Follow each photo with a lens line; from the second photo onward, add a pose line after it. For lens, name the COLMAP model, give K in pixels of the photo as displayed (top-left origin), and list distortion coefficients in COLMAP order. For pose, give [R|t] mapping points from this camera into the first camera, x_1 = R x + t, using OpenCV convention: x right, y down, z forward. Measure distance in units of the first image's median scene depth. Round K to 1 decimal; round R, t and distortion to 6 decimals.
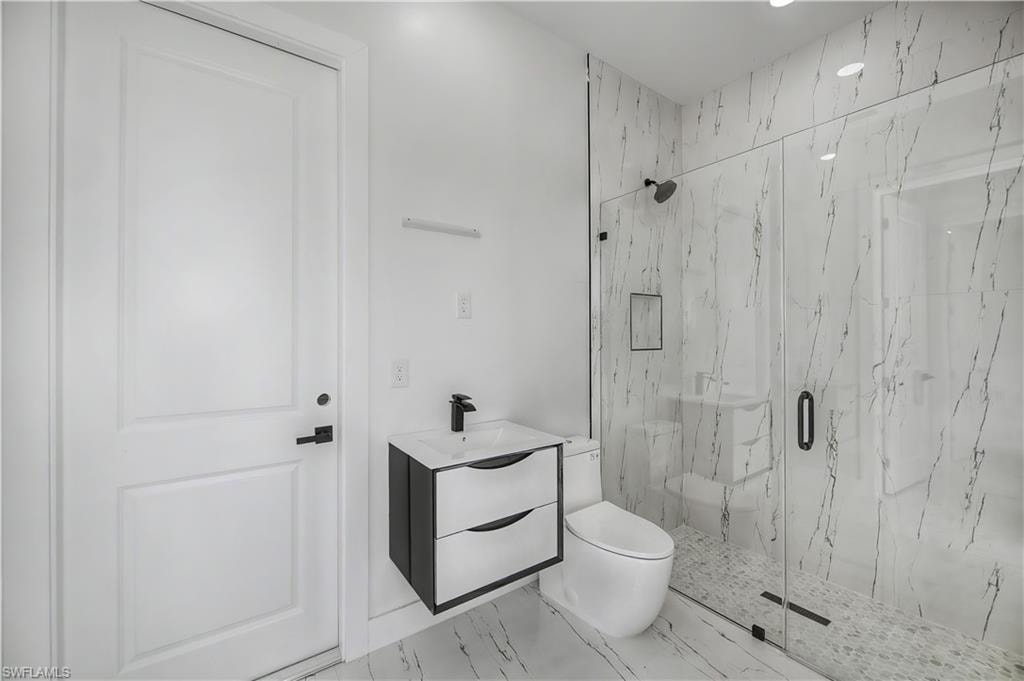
lens RADIAL K [[405.8, 0, 518.3], [0, 405.8, 337.2], [0, 0, 1]] dist [-0.005015, -0.000867]
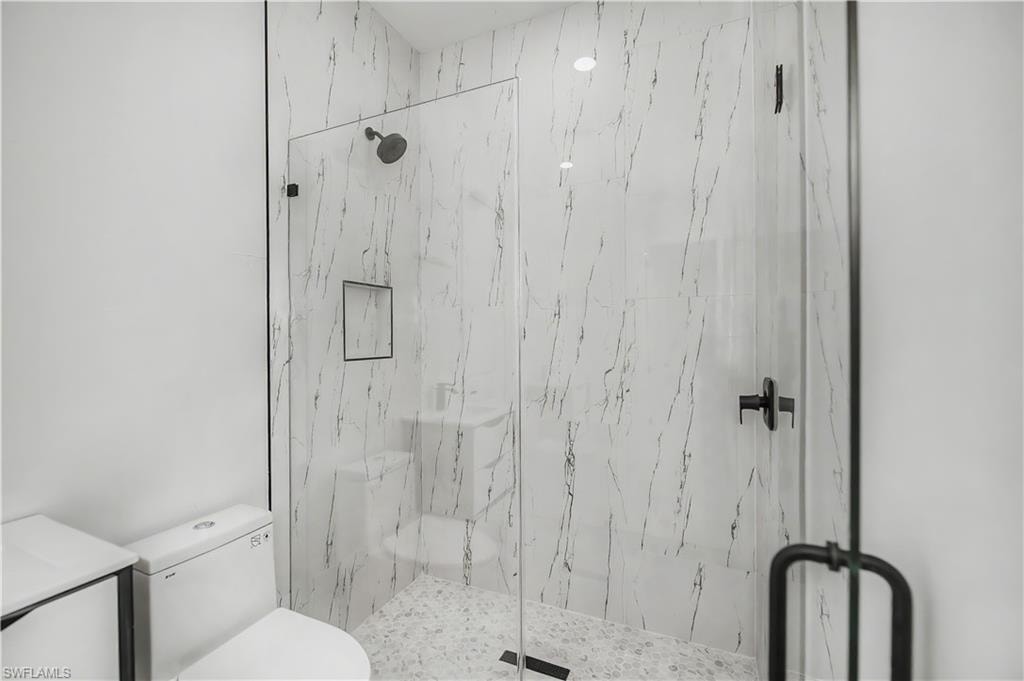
lens RADIAL K [[417.4, 0, 512.0], [0, 417.4, 340.5], [0, 0, 1]] dist [-0.008224, -0.000258]
pose [[0.864881, -0.005817, 0.501943, 0.167644], [0.002062, 0.999966, 0.008035, -0.008703], [-0.501972, -0.005914, 0.864864, 0.220304]]
